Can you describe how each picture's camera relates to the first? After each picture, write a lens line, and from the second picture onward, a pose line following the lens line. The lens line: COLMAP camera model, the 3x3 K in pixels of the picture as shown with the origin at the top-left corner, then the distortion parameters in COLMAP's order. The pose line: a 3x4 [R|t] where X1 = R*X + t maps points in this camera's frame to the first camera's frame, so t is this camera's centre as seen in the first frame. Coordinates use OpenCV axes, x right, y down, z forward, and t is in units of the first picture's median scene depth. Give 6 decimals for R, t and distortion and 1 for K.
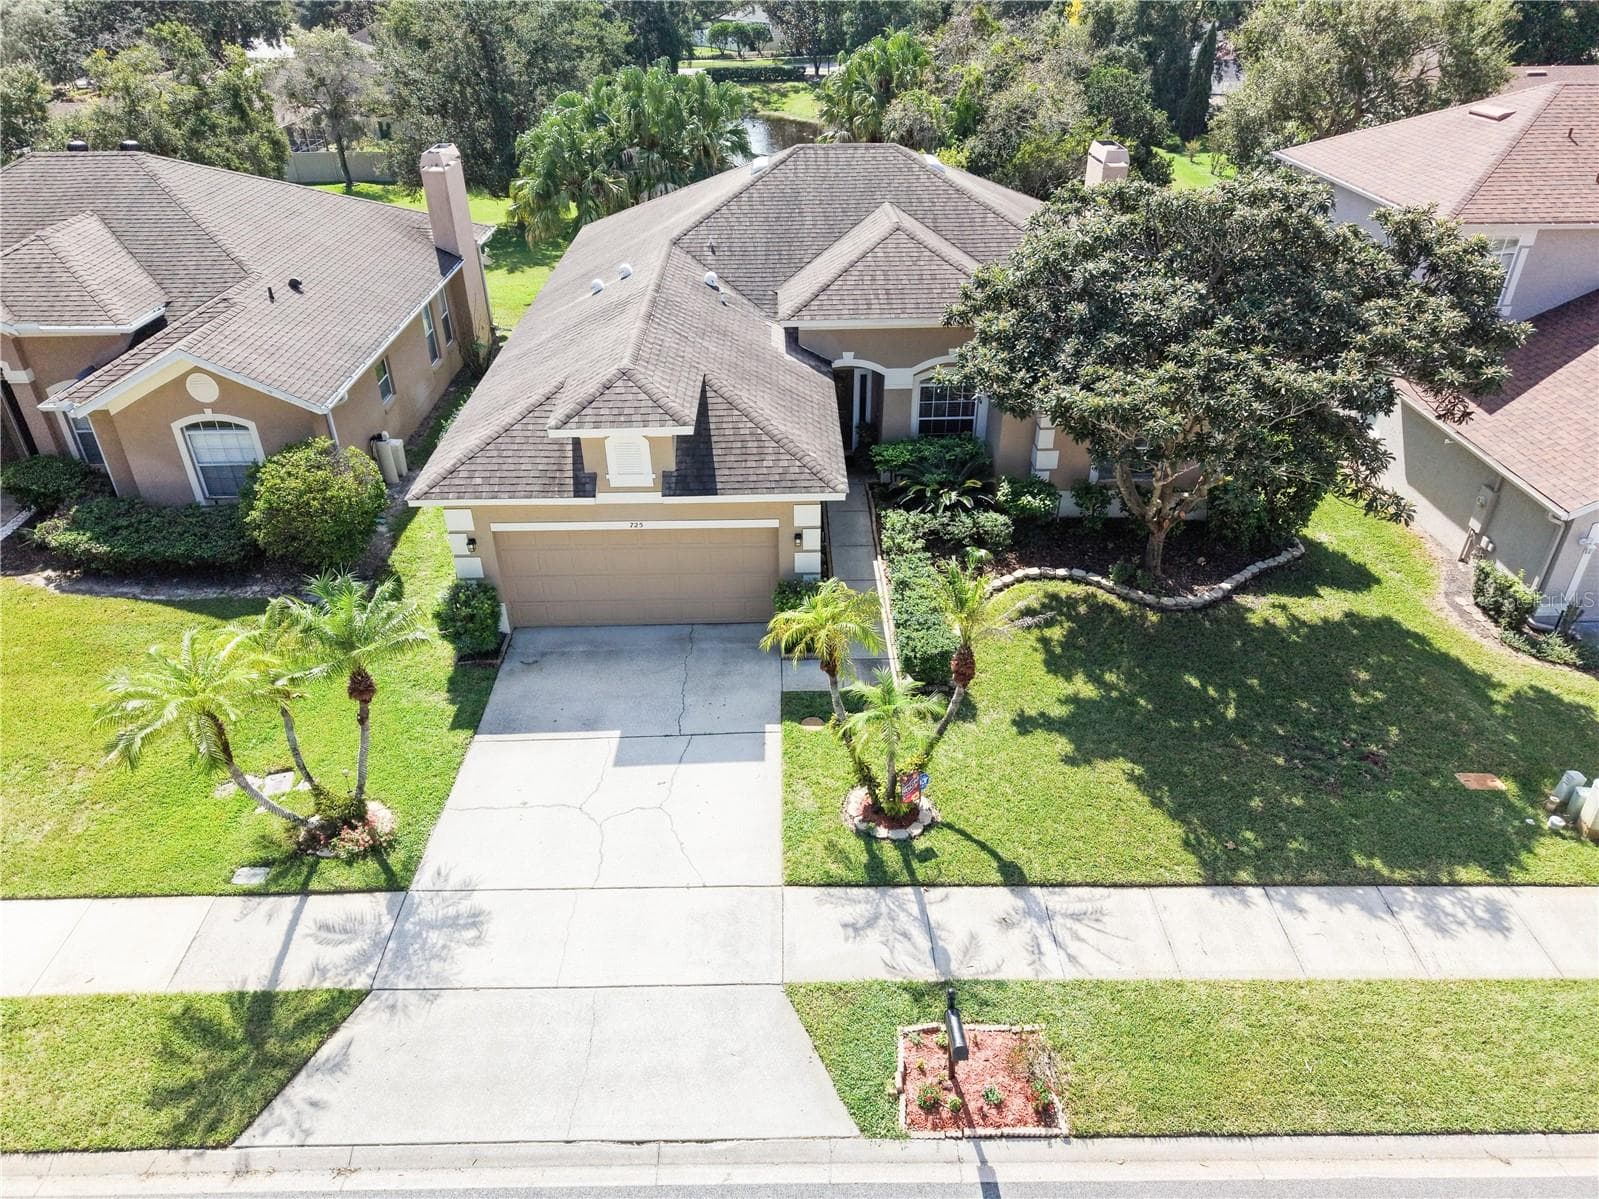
lens RADIAL K [[1066.2, 0, 799.5], [0, 1066.2, 599.5], [0, 0, 1]] dist [0.055657, -0.074188]
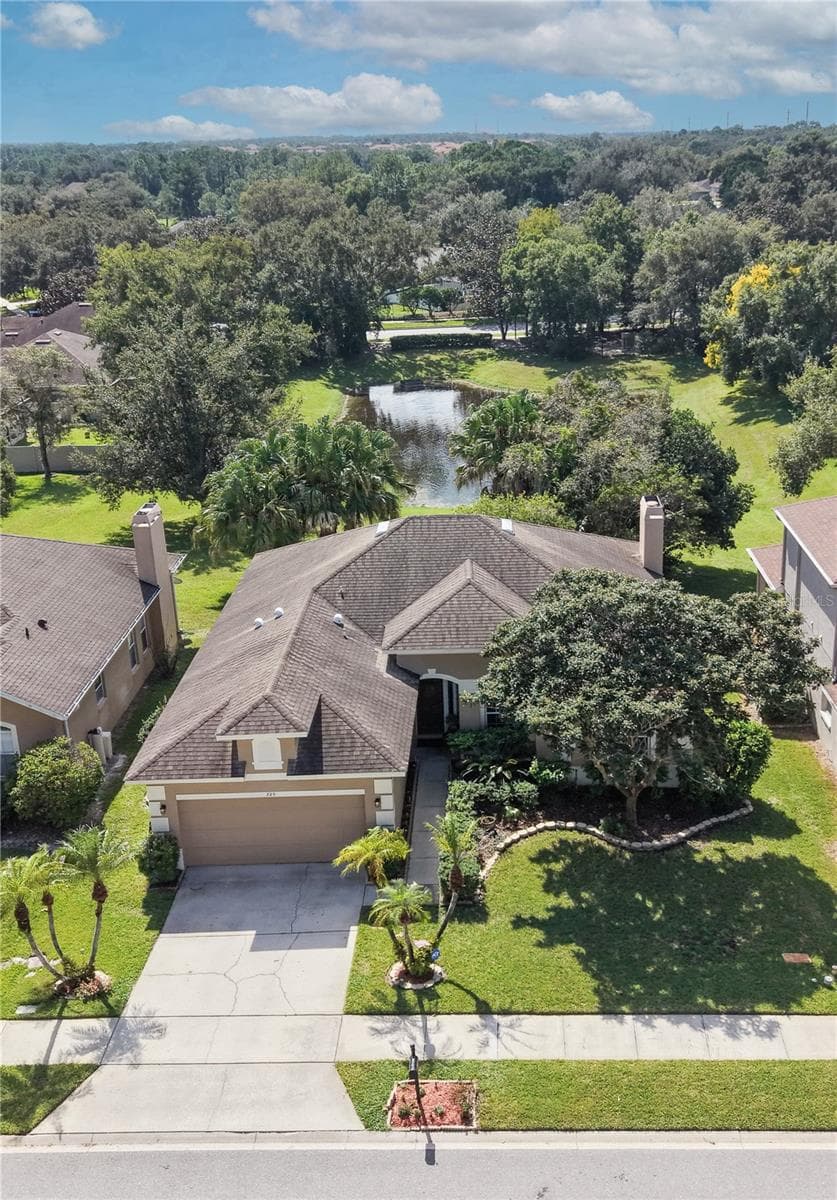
lens RADIAL K [[1284.3, 0, 502.8], [0, 1284.3, 604.2], [0, 0, 1]] dist [0.177529, -0.484419]
pose [[0.999802, -0.008719, -0.017899, 0.215611], [0.004814, 0.978202, -0.207599, 0.050949], [0.019319, 0.207472, 0.978050, -0.870606]]
